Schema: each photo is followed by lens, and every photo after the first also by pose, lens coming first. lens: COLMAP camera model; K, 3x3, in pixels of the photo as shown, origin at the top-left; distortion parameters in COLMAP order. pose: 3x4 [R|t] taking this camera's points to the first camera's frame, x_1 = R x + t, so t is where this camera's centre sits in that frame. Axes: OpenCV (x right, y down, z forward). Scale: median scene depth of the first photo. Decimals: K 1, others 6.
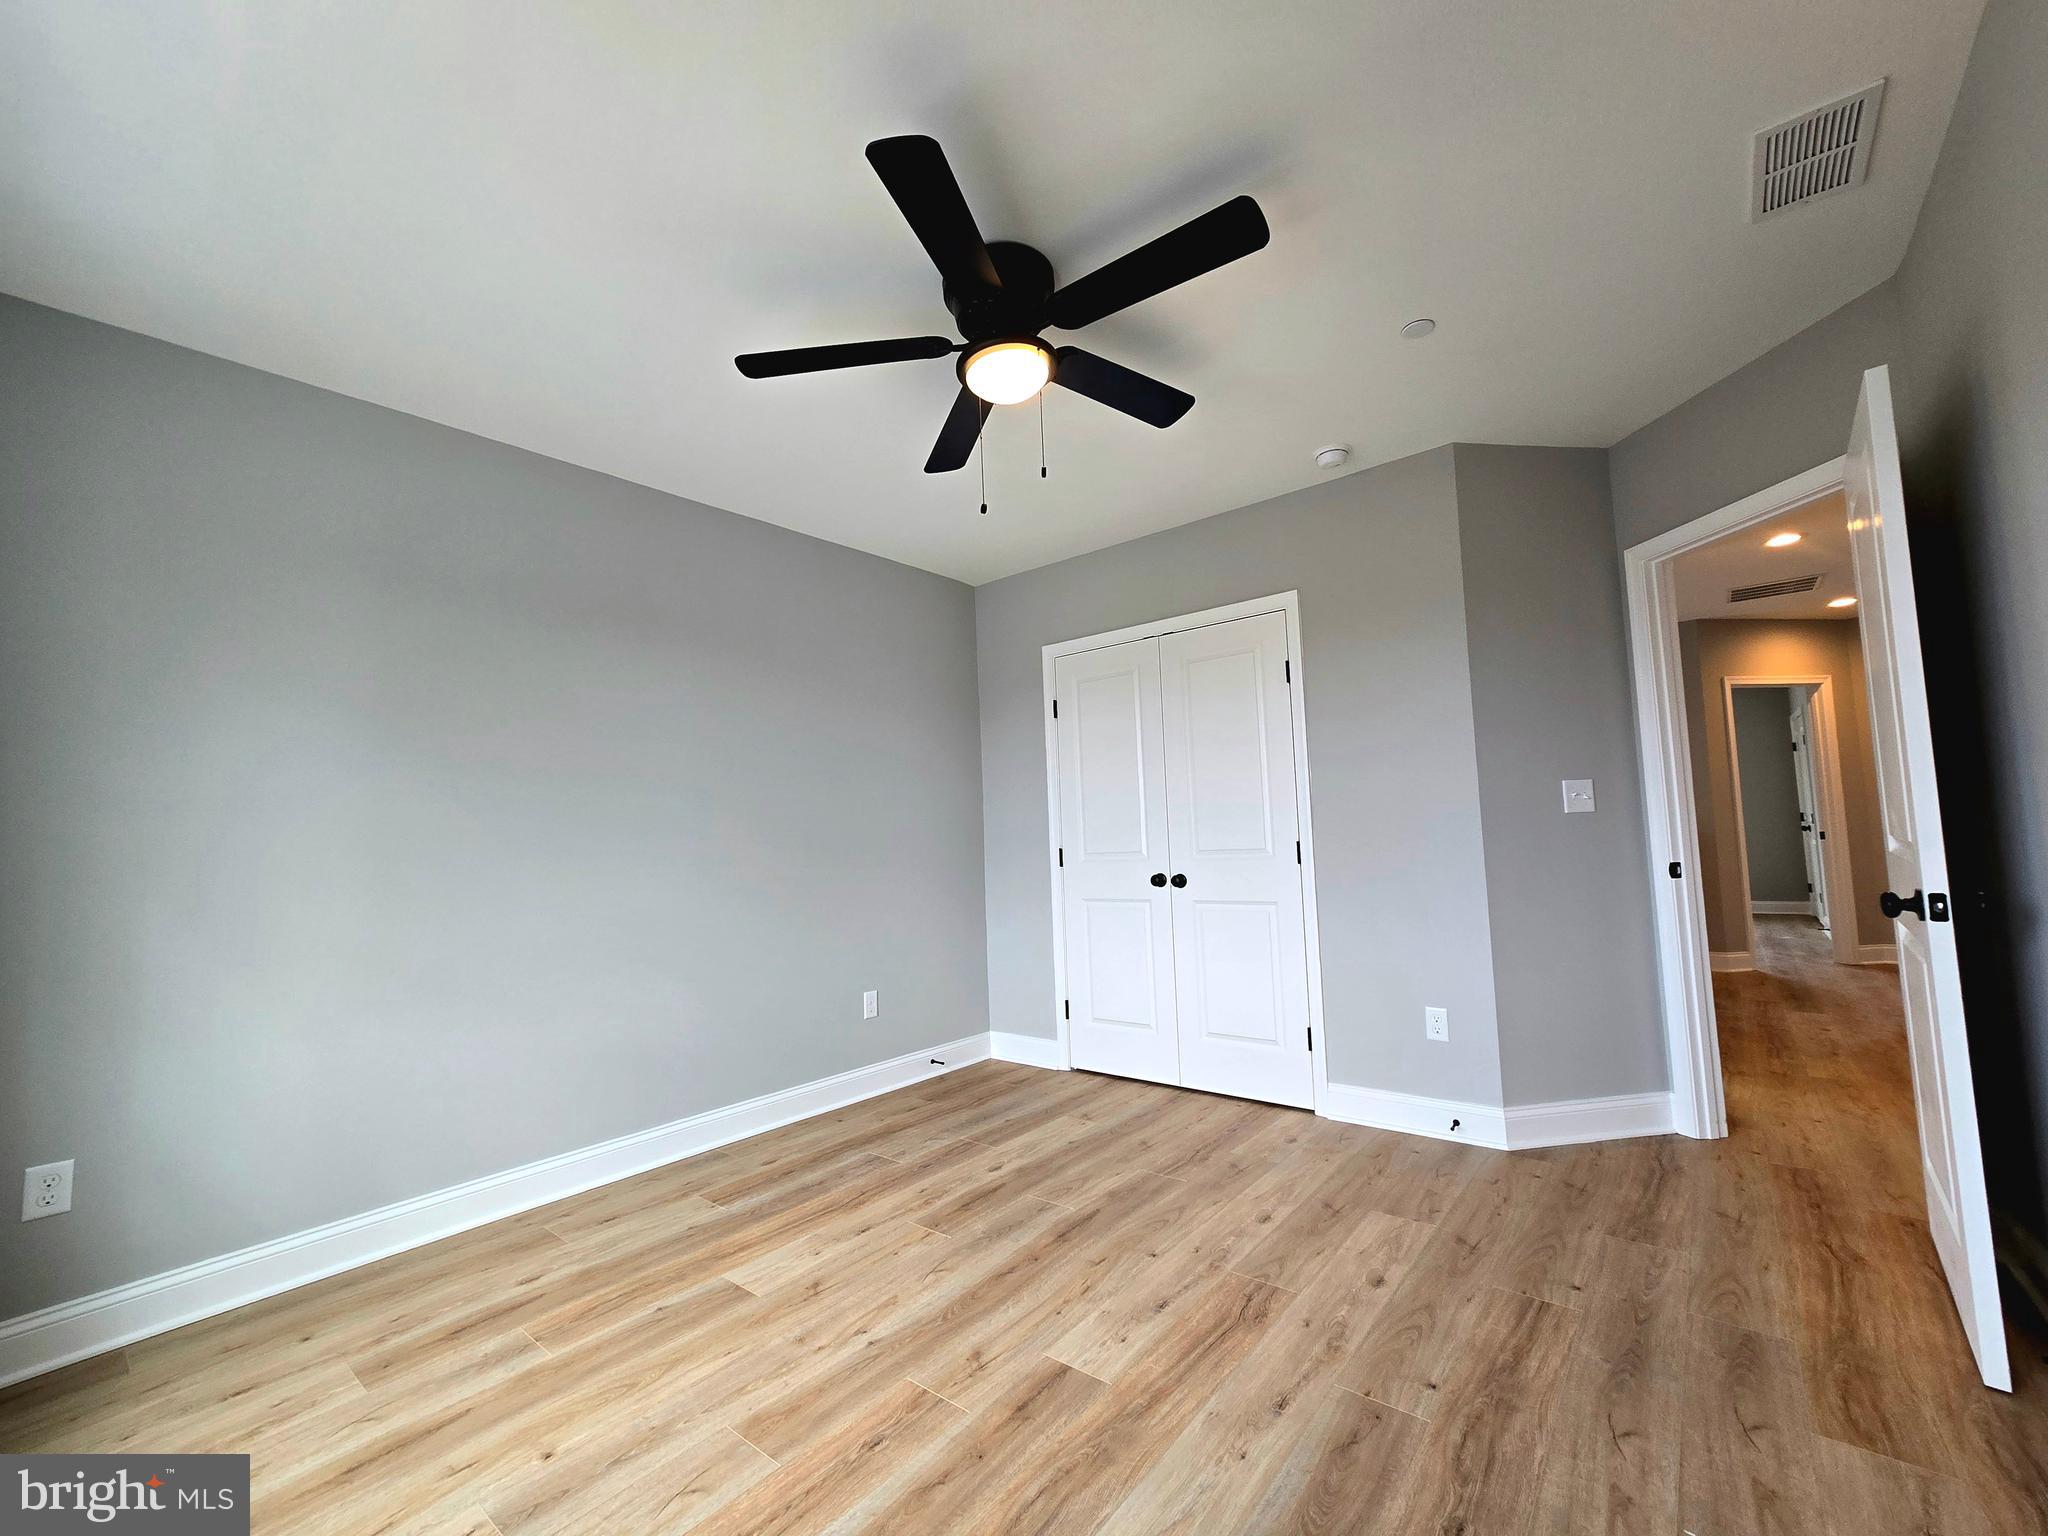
lens RADIAL K [[831.6, 0, 1048.6], [0, 831.6, 773.3], [0, 0, 1]] dist [-0.002267, 0.000214]
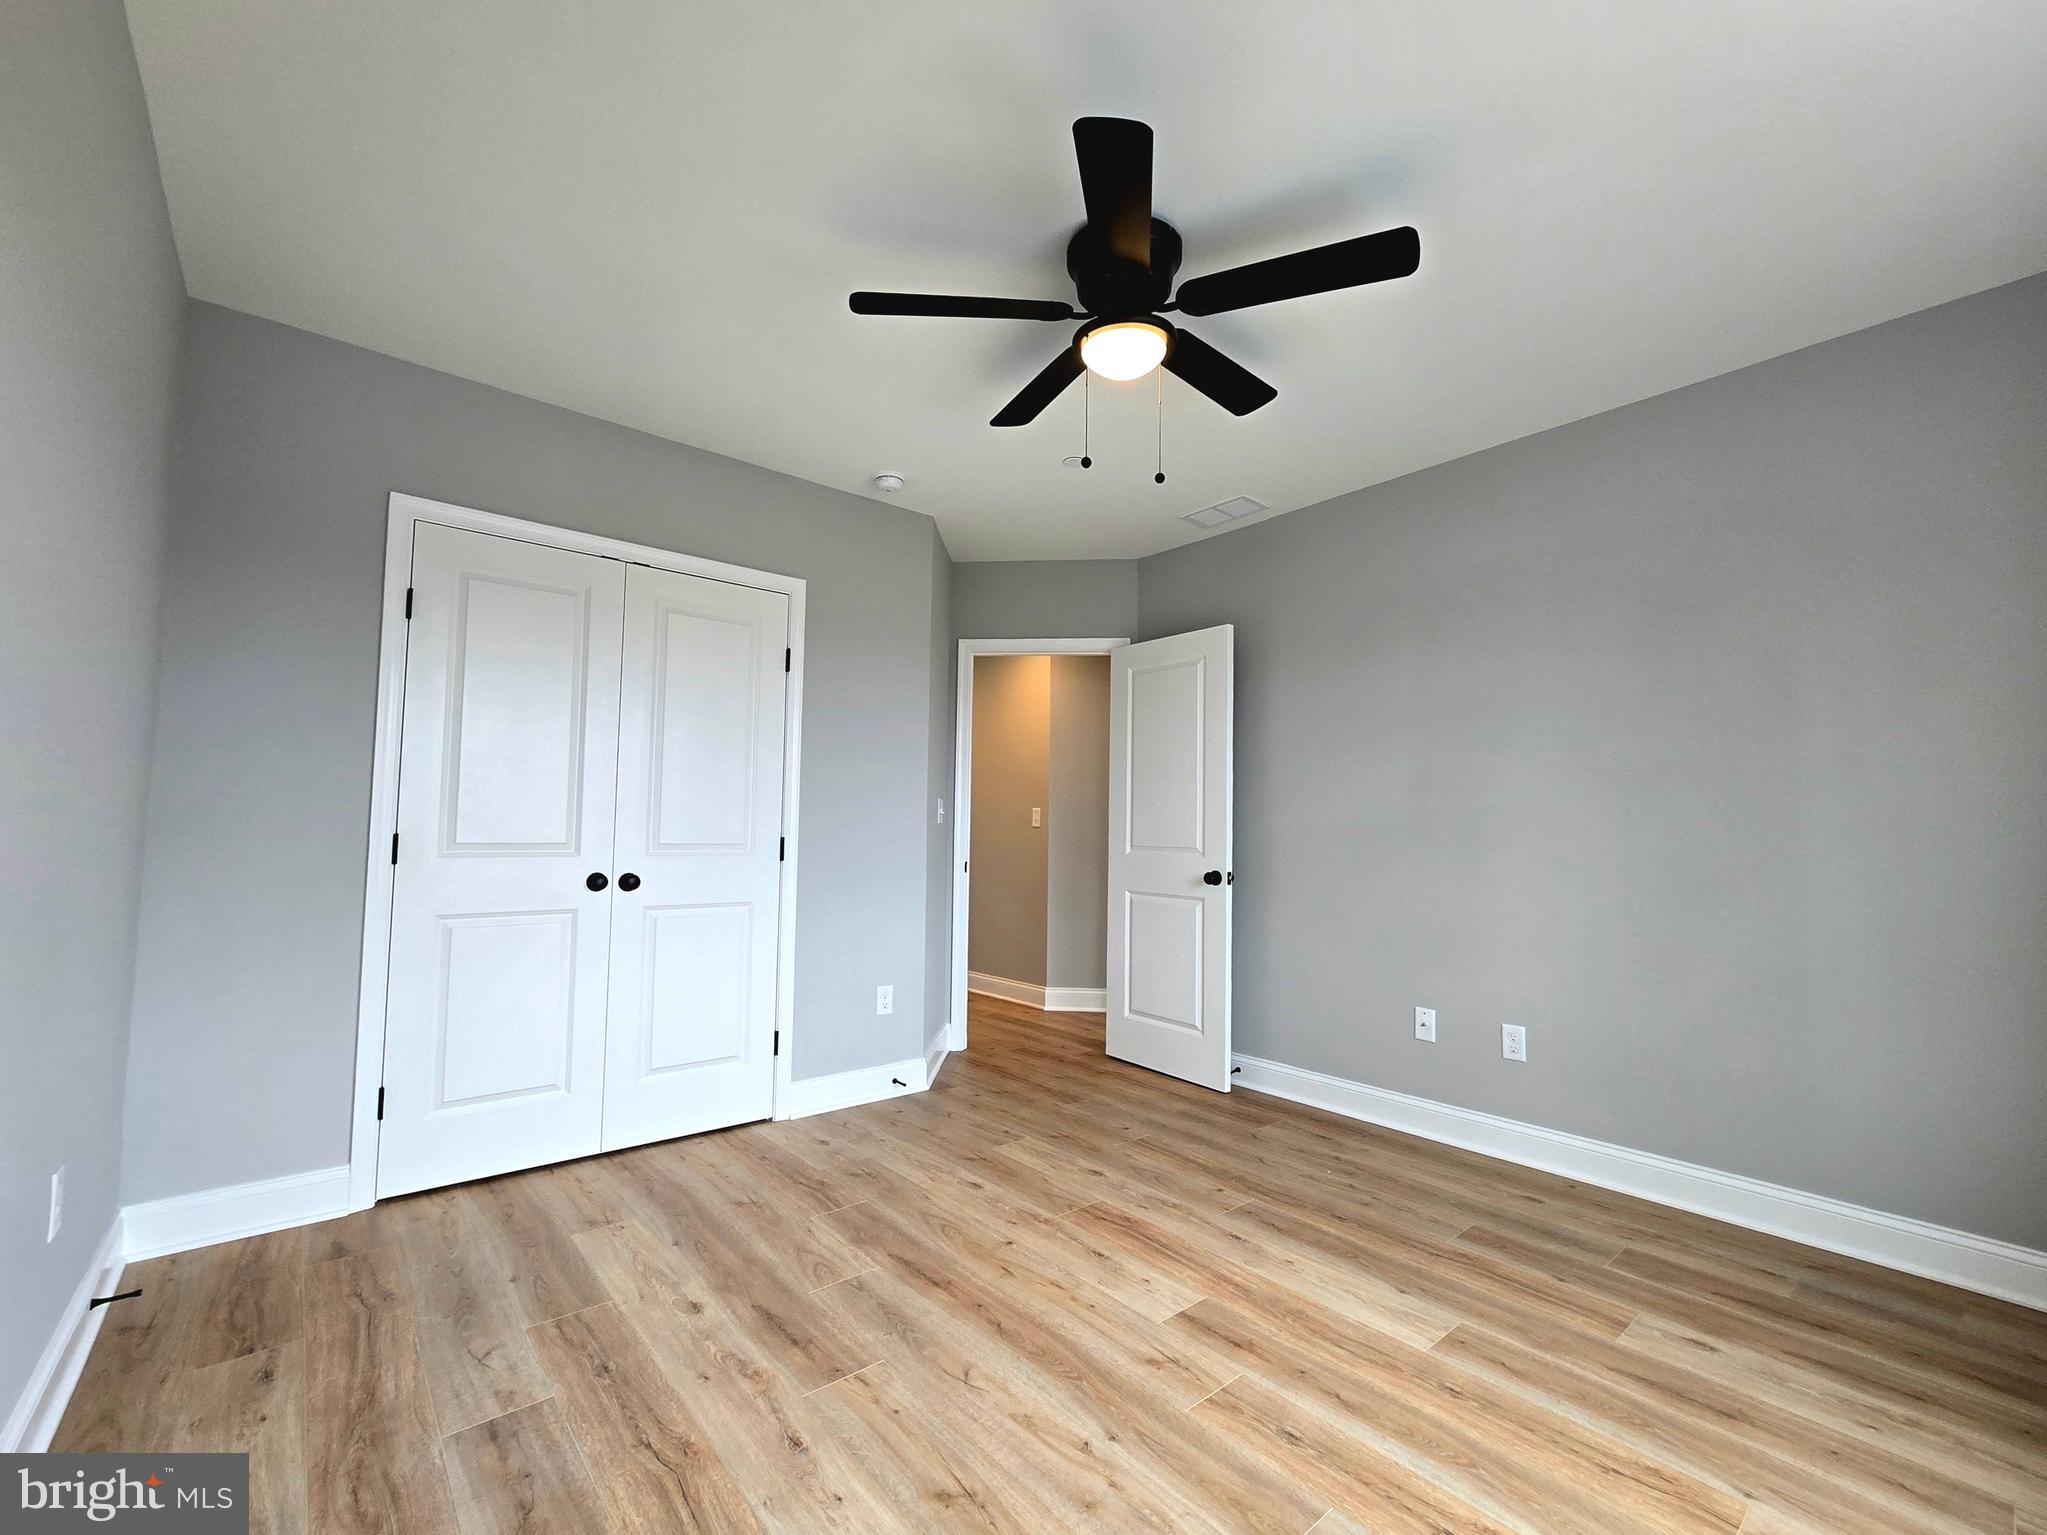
lens RADIAL K [[852.8, 0, 1023.5], [0, 852.8, 767.5], [0, 0, 1]] dist [-0.002720, -0.000079]
pose [[0.199265, 0.117266, 0.972904, -0.793347], [-0.096666, 0.990324, -0.099567, 0.095524], [-0.975166, -0.074206, 0.208673, 0.686931]]
